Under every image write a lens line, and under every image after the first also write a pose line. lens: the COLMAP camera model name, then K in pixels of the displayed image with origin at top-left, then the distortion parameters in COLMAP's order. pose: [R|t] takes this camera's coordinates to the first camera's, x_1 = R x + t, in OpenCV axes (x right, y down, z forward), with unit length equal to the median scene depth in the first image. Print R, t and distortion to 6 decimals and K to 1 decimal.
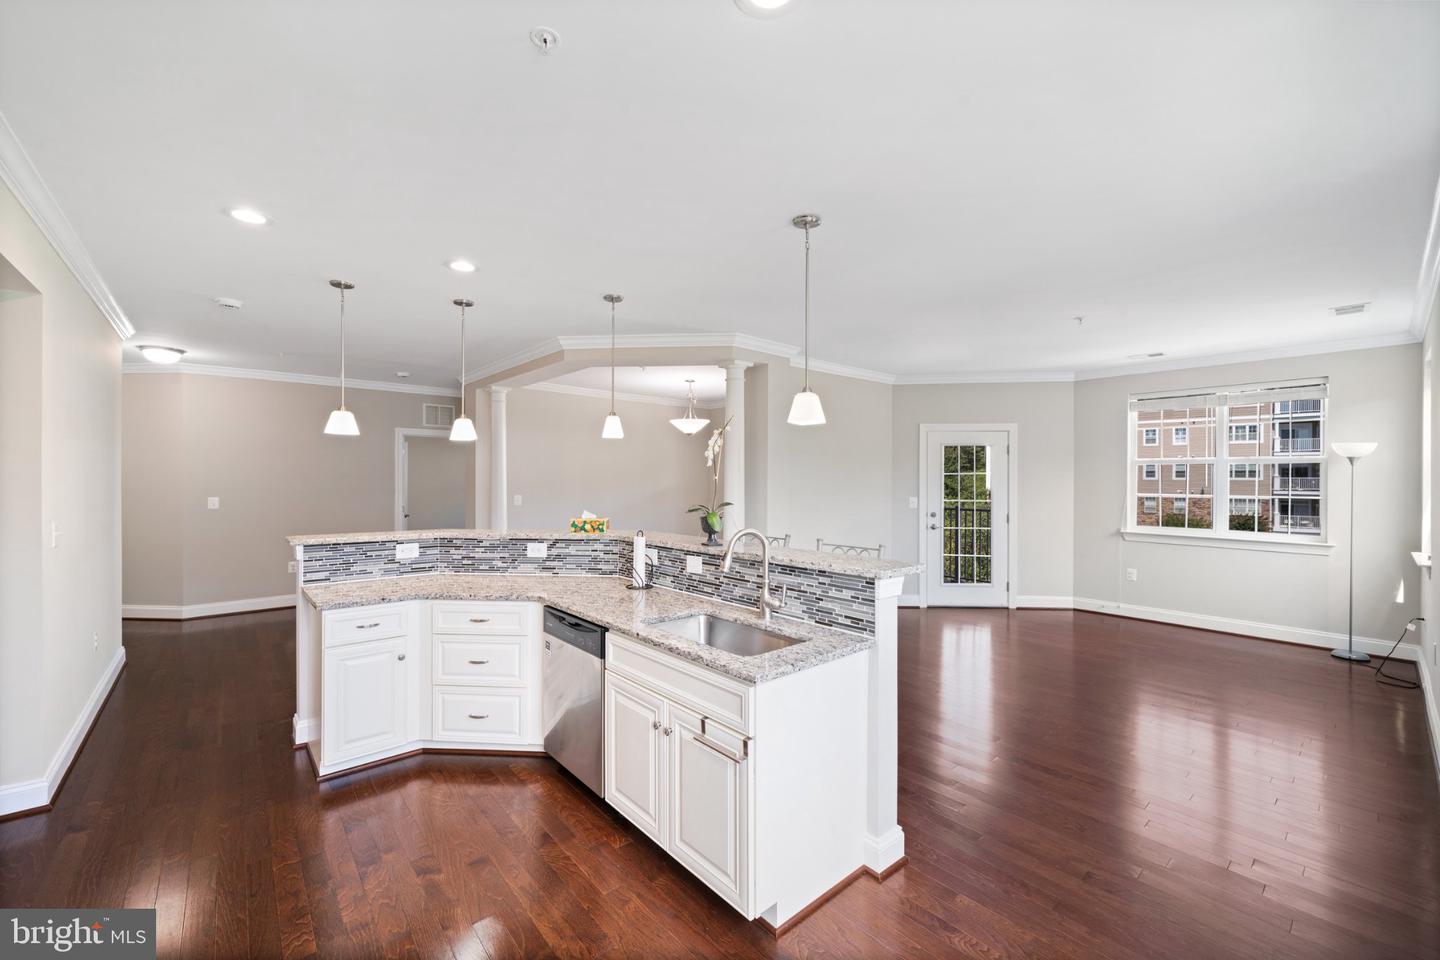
lens RADIAL K [[576.9, 0, 710.2], [0, 576.9, 481.5], [0, 0, 1]] dist [-0.000005, -0.000492]
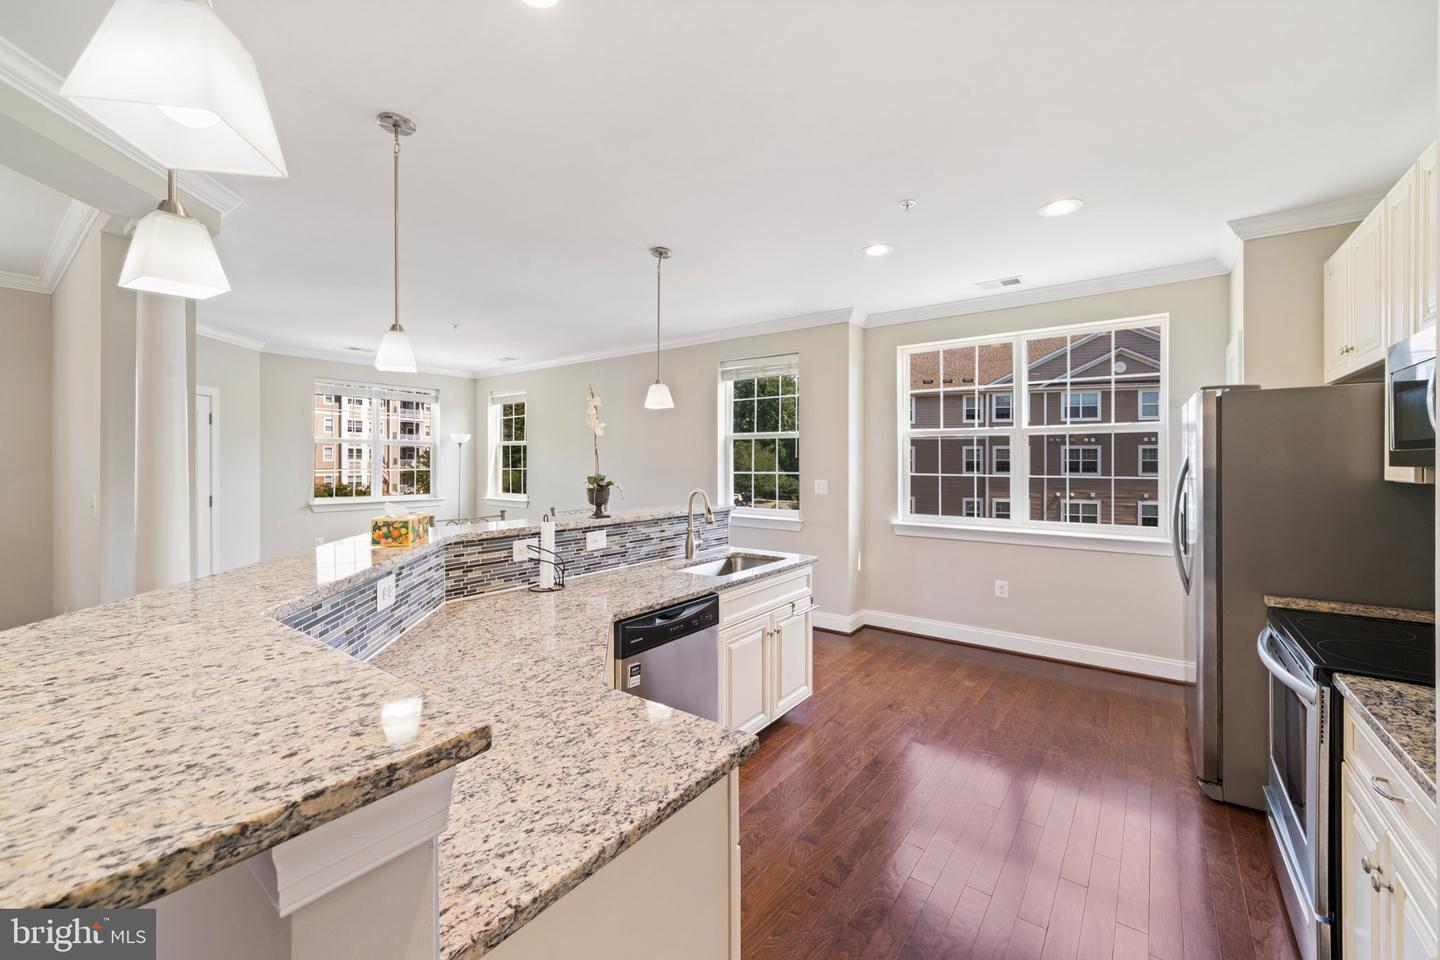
lens RADIAL K [[576.9, 0, 715.9], [0, 576.9, 463.2], [0, 0, 1]] dist [-0.000005, -0.000492]
pose [[-0.217824, -0.004099, 0.975979, -0.776871], [0.001843, 0.999988, 0.004611, 0.012247], [-0.975986, 0.002803, -0.217814, 0.804936]]
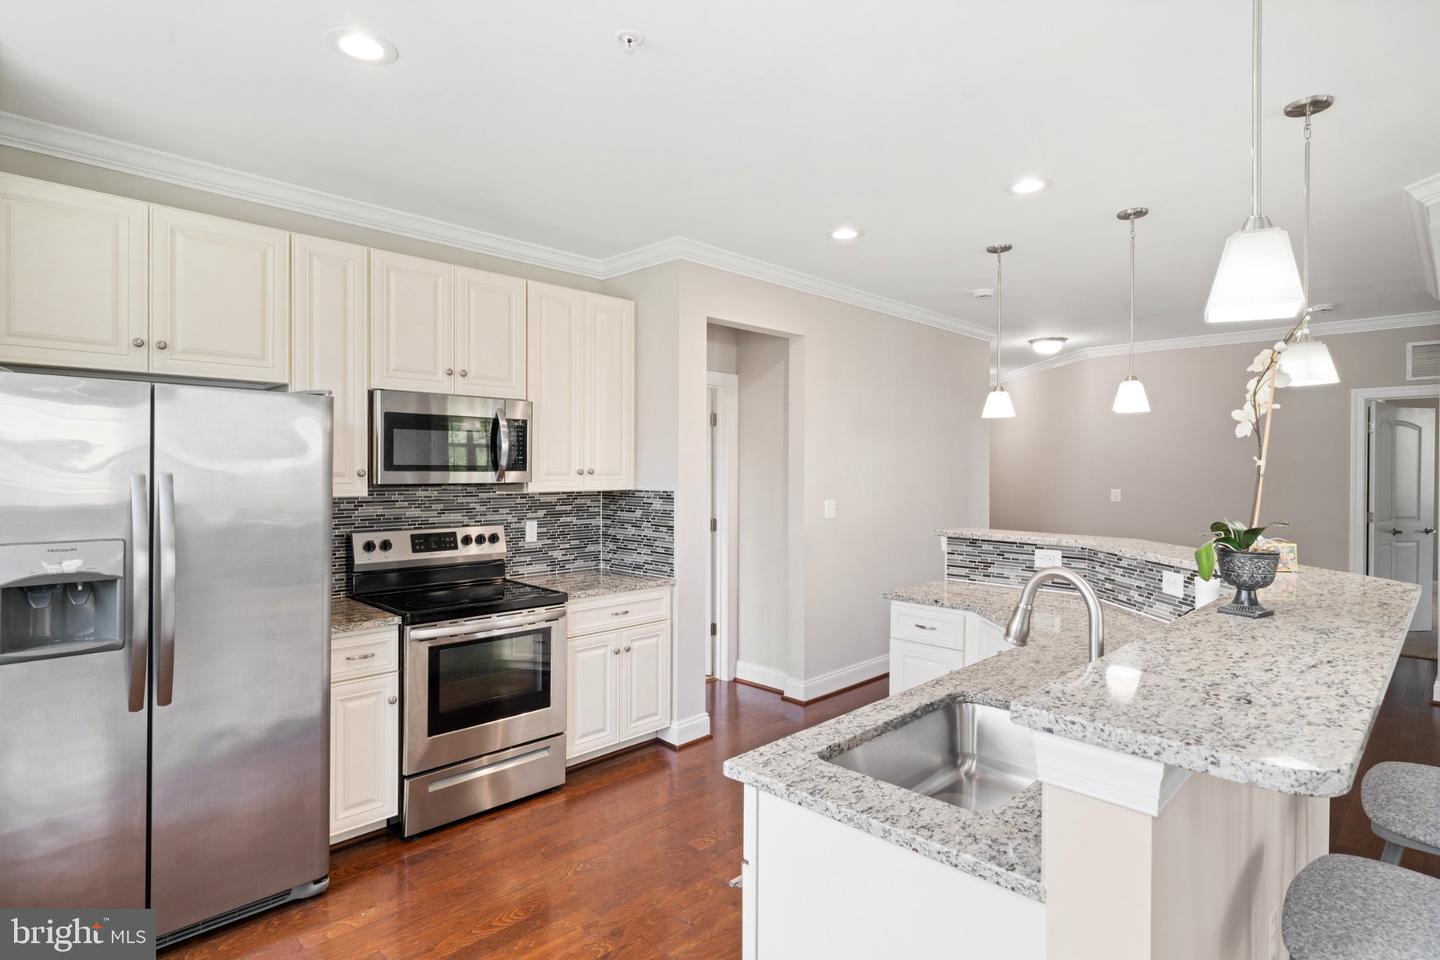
lens RADIAL K [[750.4, 0, 707.2], [0, 750.4, 476.3], [0, 0, 1]] dist [0.000604, -0.000065]
pose [[0.077406, 0.008694, -0.996962, 0.435895], [-0.005754, 0.999949, 0.008273, 0.000954], [0.996983, 0.005096, 0.077452, 0.424793]]
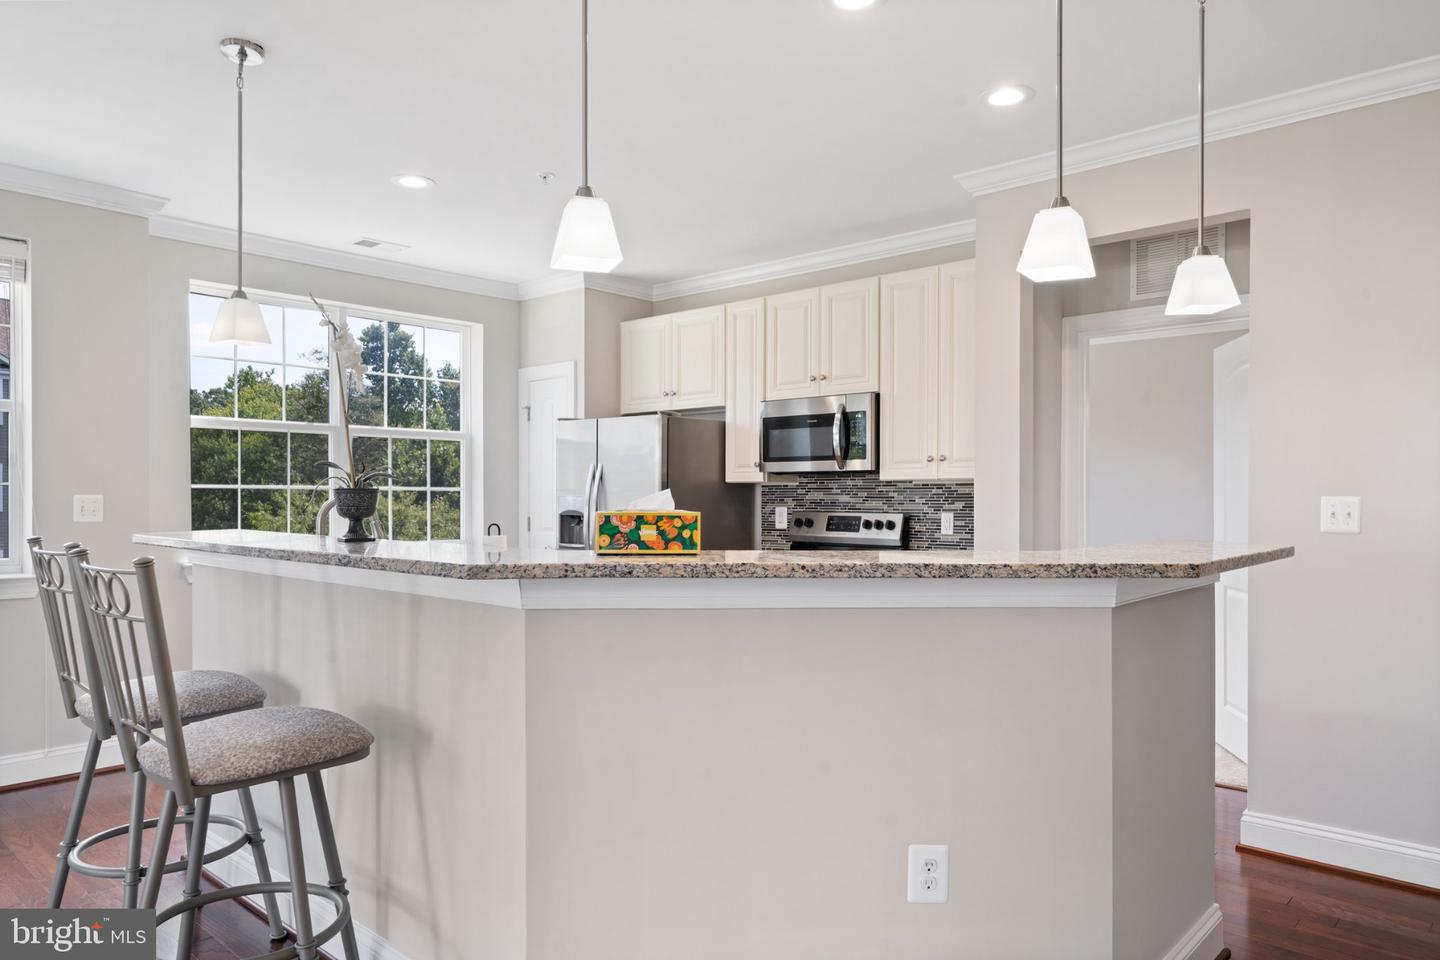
lens RADIAL K [[962.9, 0, 718.5], [0, 962.9, 483.9], [0, 0, 1]] dist [-0.001225, 0.006716]
pose [[-0.992201, -0.006238, -0.124490, -0.175990], [-0.004954, 0.999931, -0.010621, 0.051320], [0.124548, -0.009921, -0.992164, 1.523796]]
